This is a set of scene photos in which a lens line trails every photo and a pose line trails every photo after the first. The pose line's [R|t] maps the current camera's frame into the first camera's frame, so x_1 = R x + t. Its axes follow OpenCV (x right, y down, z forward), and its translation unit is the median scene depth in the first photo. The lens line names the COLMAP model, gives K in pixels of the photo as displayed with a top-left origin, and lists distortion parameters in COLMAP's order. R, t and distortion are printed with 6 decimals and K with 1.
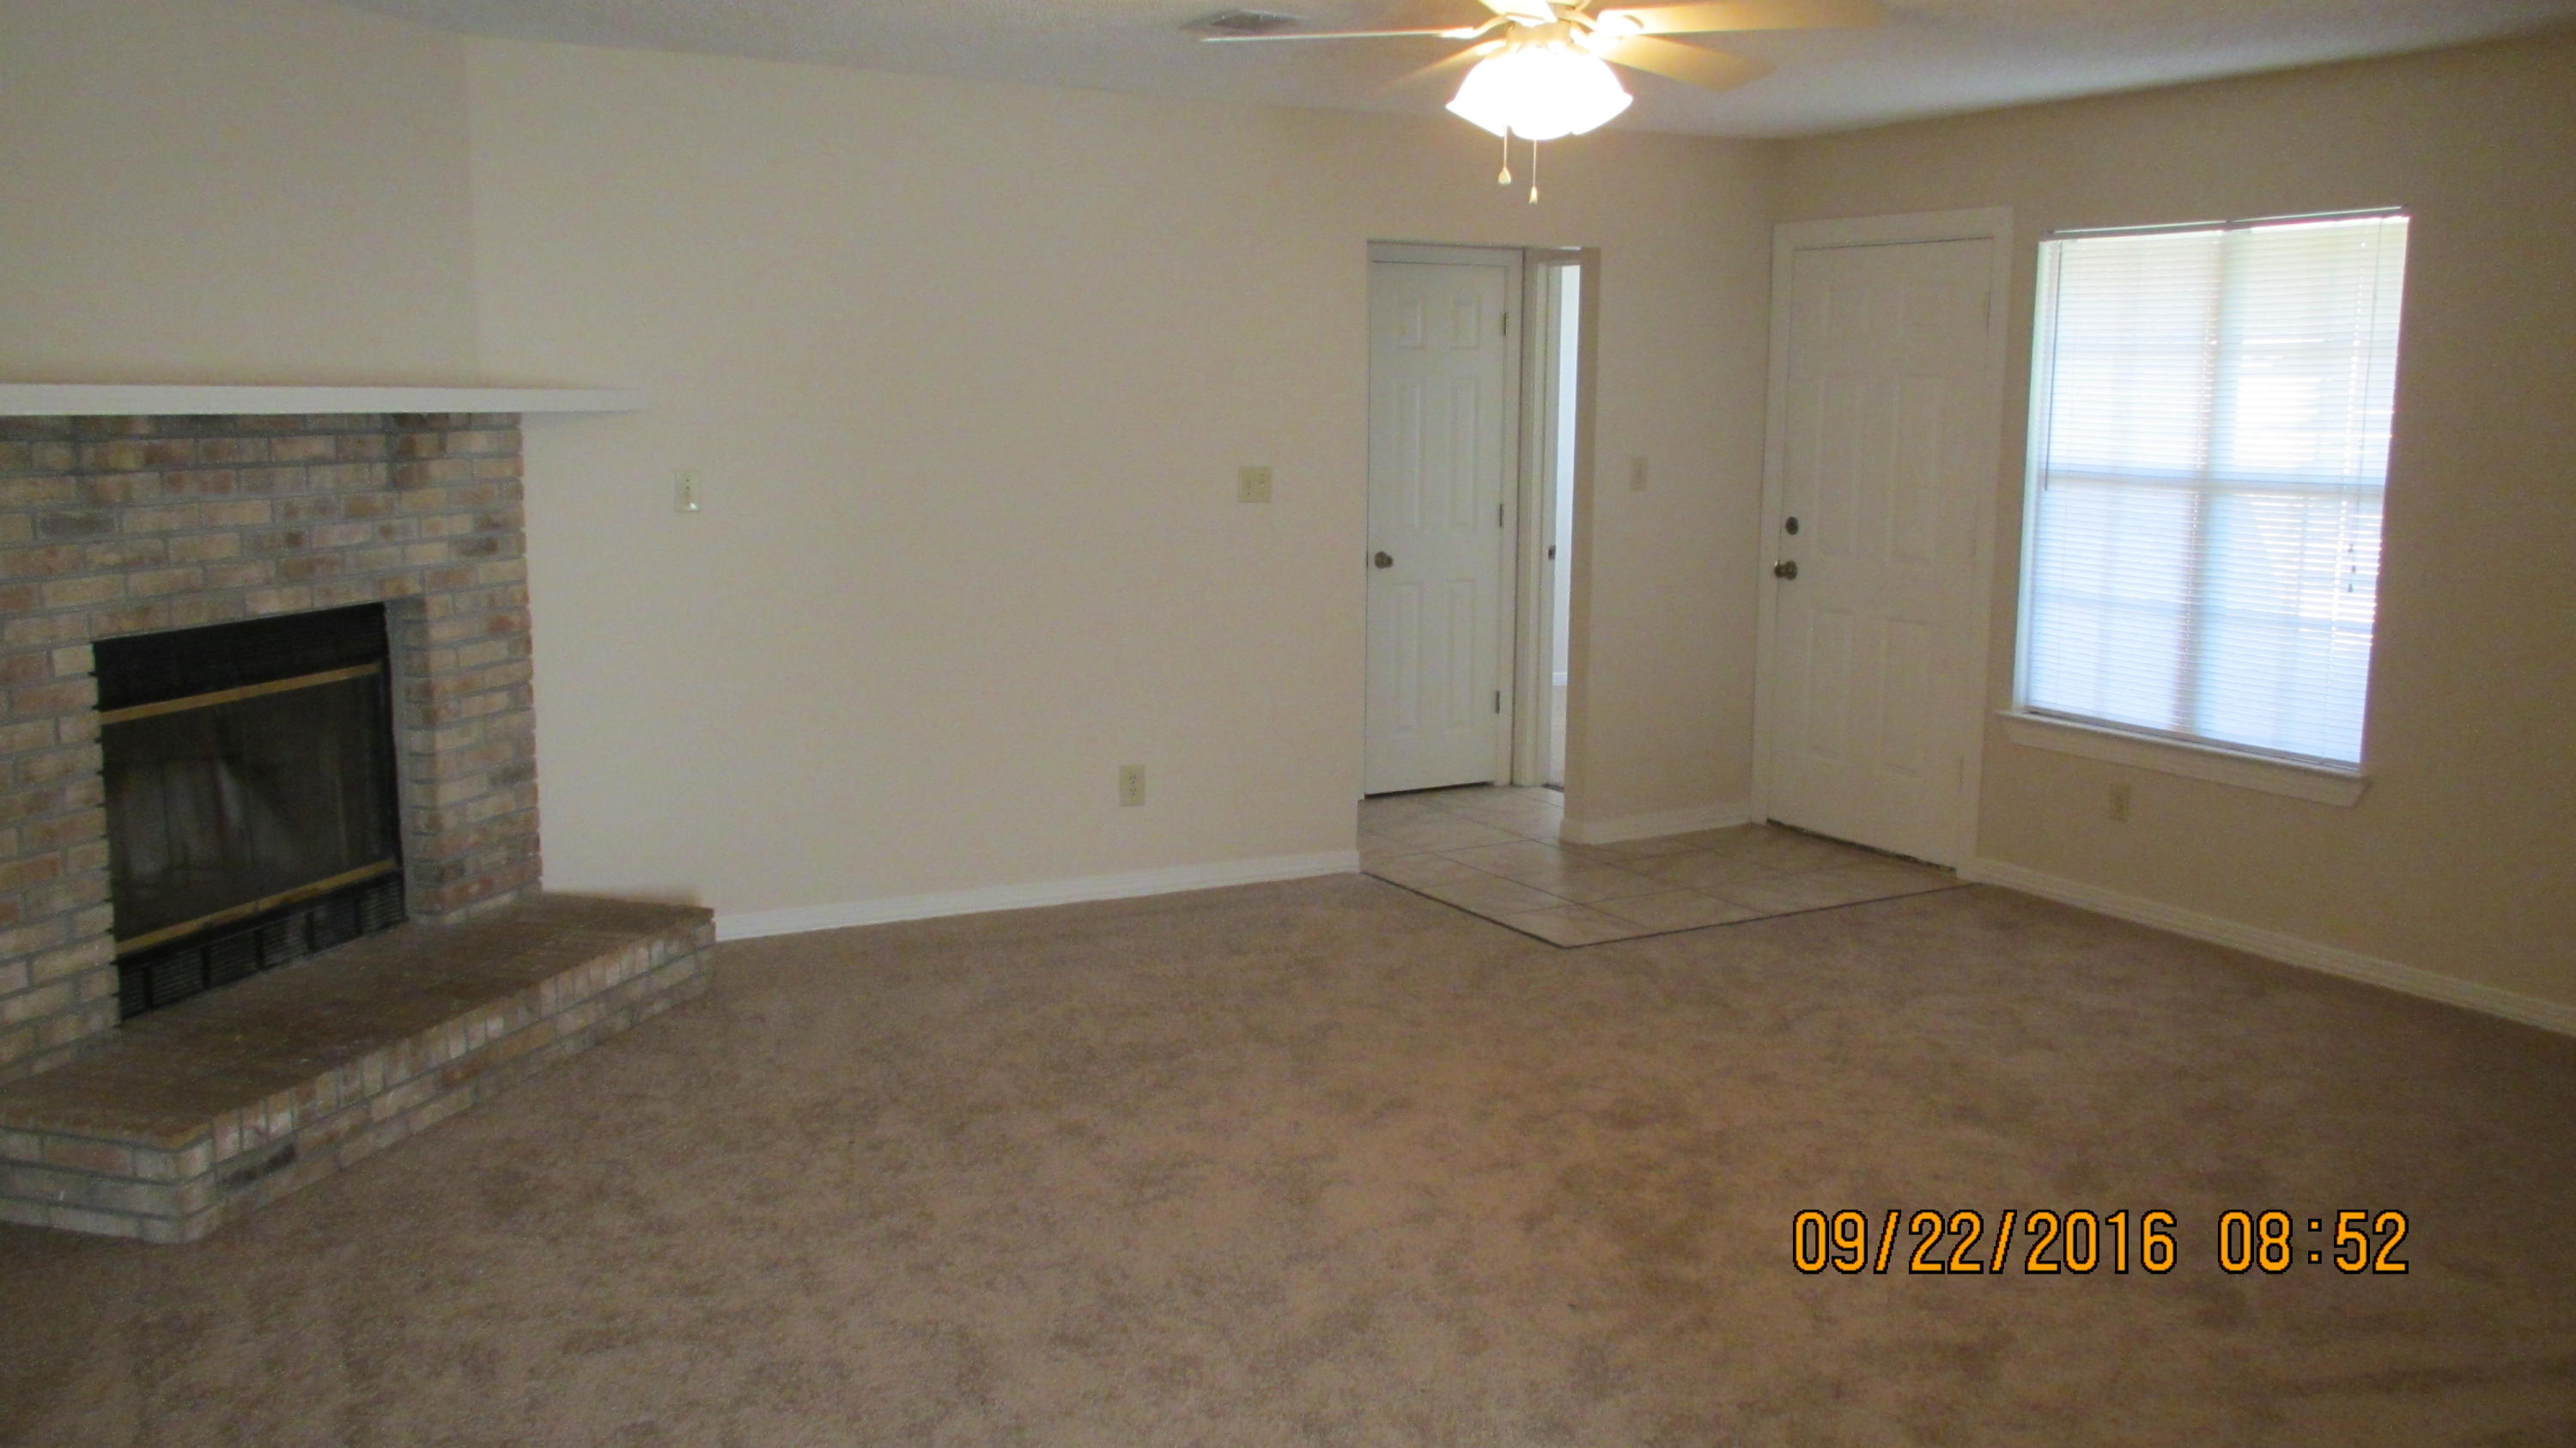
lens RADIAL K [[2224.7, 0, 1288.0], [0, 2224.7, 724.0], [0, 0, 1]] dist [-0.002569, 0.002336]
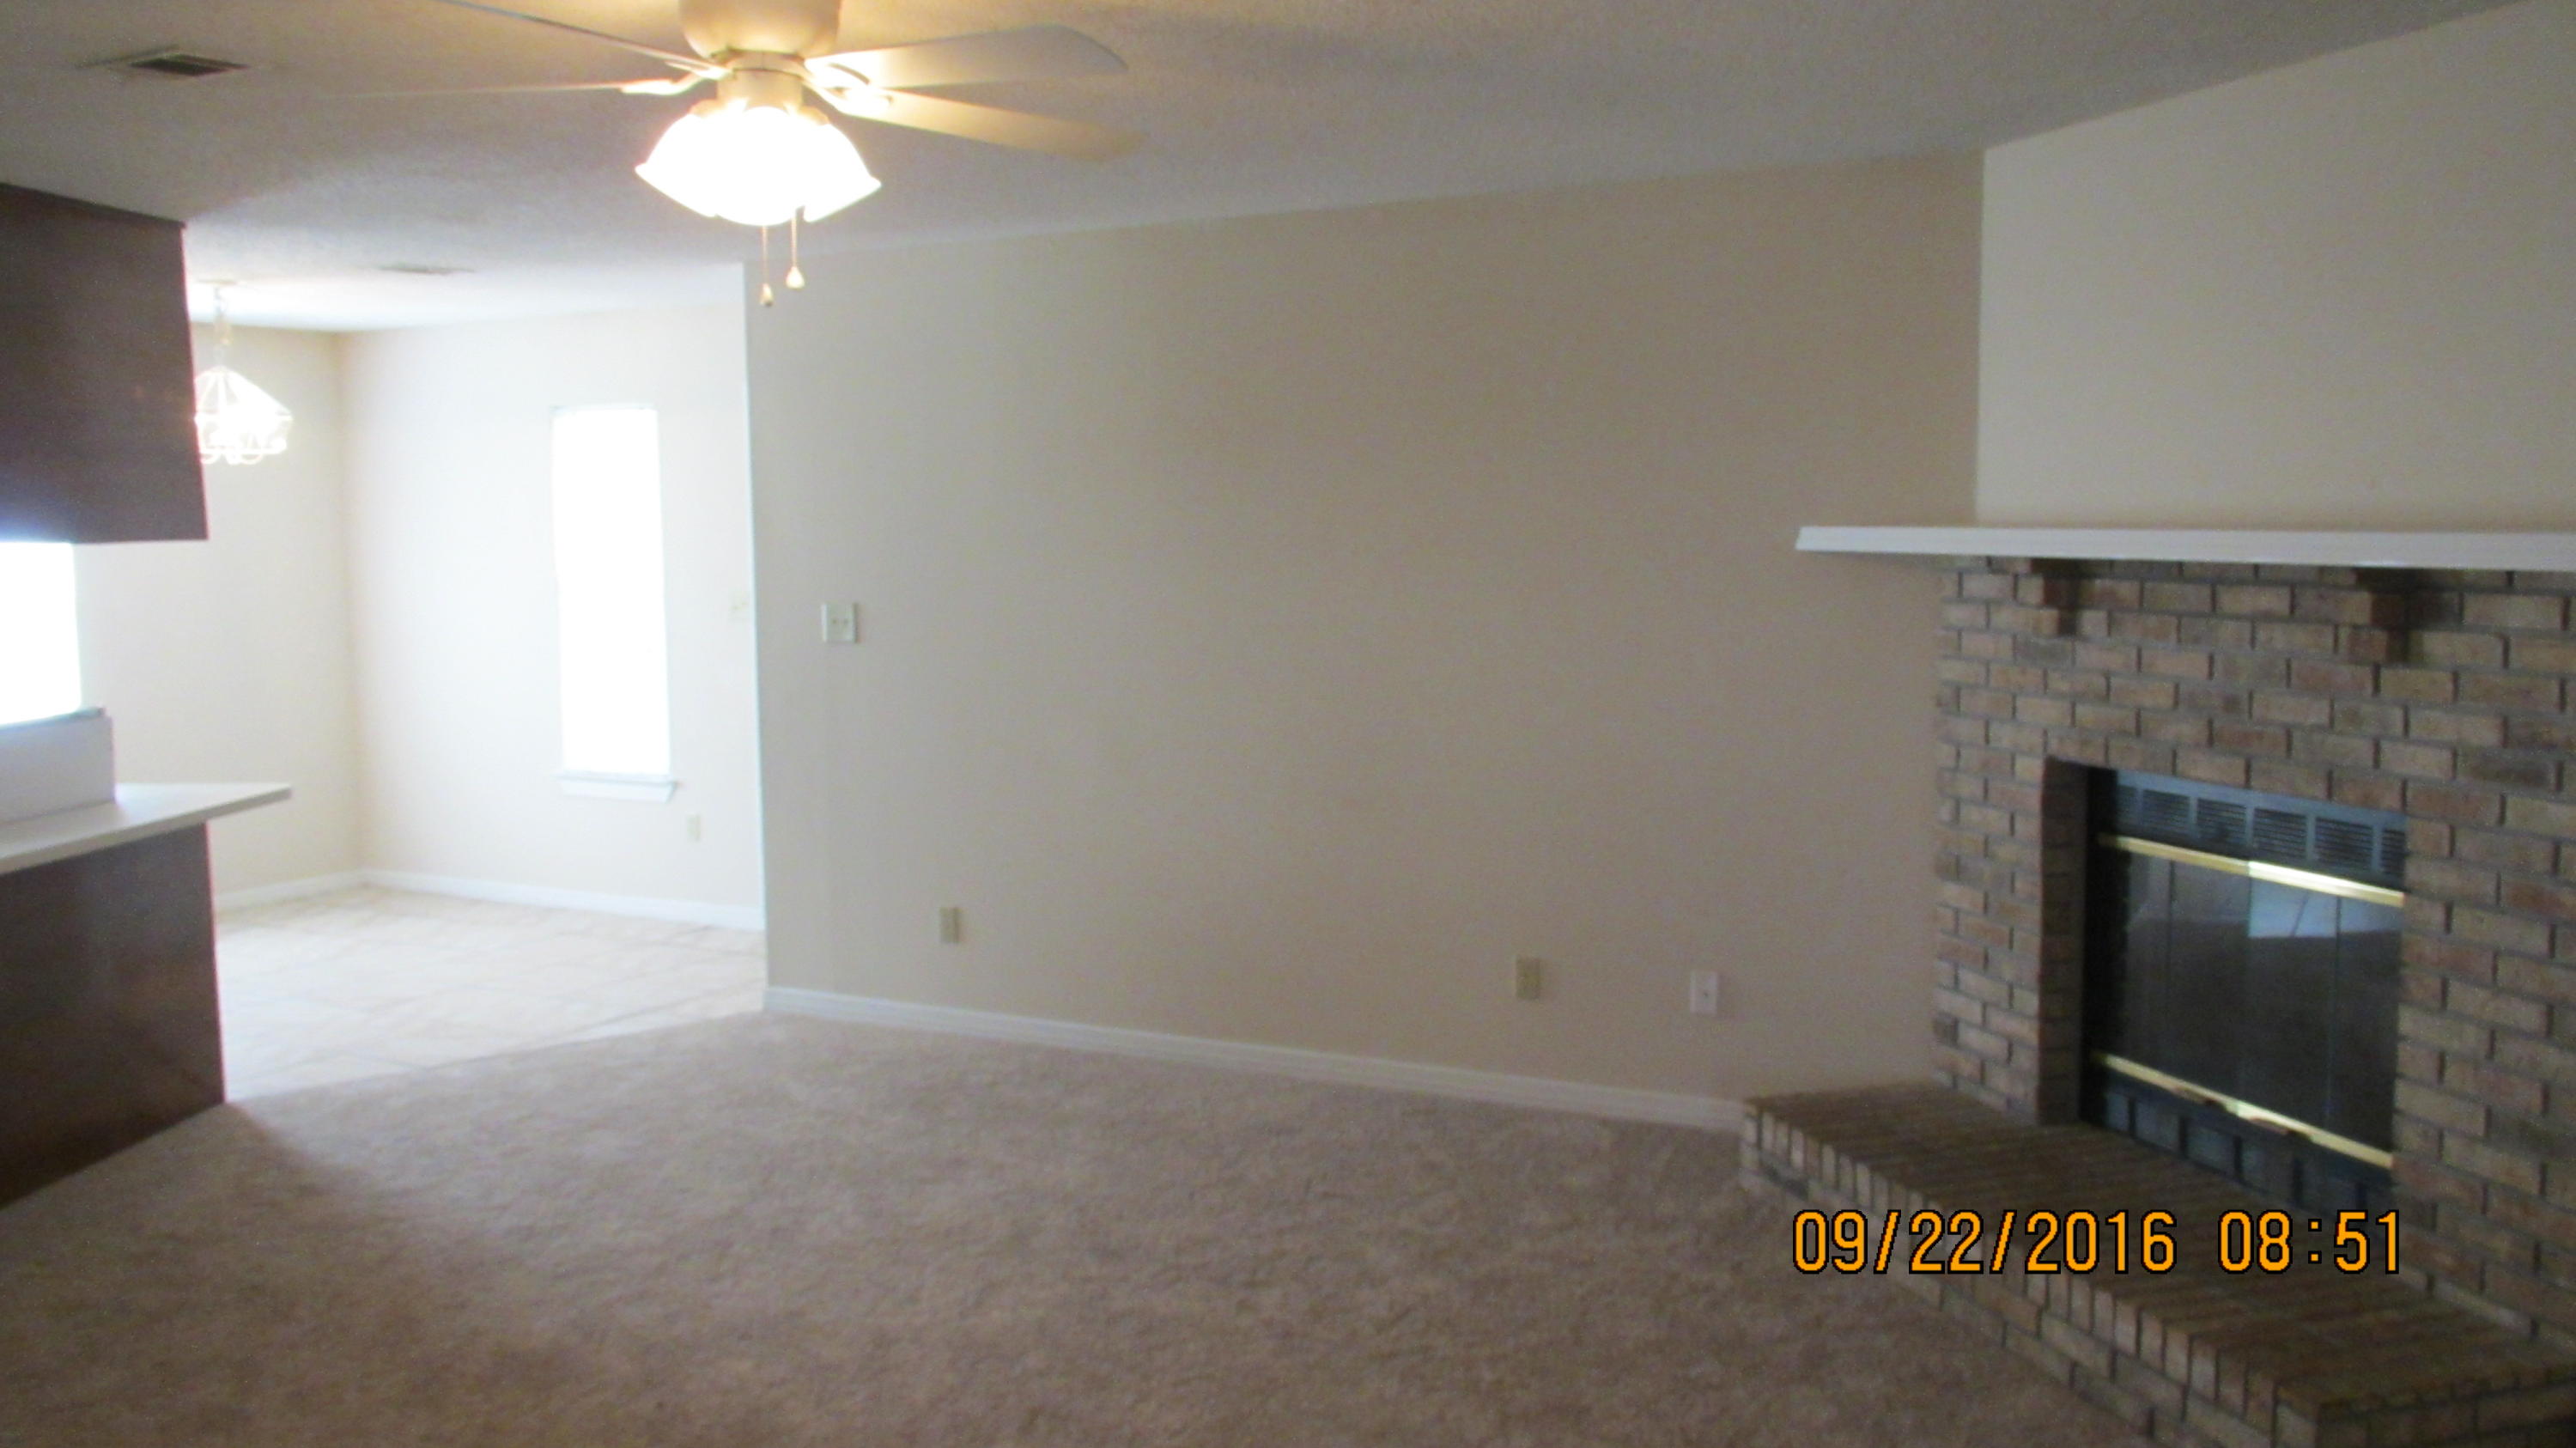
lens RADIAL K [[2224.7, 0, 1288.0], [0, 2224.7, 724.0], [0, 0, 1]] dist [-0.002569, 0.002336]
pose [[-0.850088, 0.048132, -0.524436, 0.321152], [-0.076565, 0.973939, 0.213495, -0.230007], [0.521045, 0.221643, -0.824249, 1.508867]]
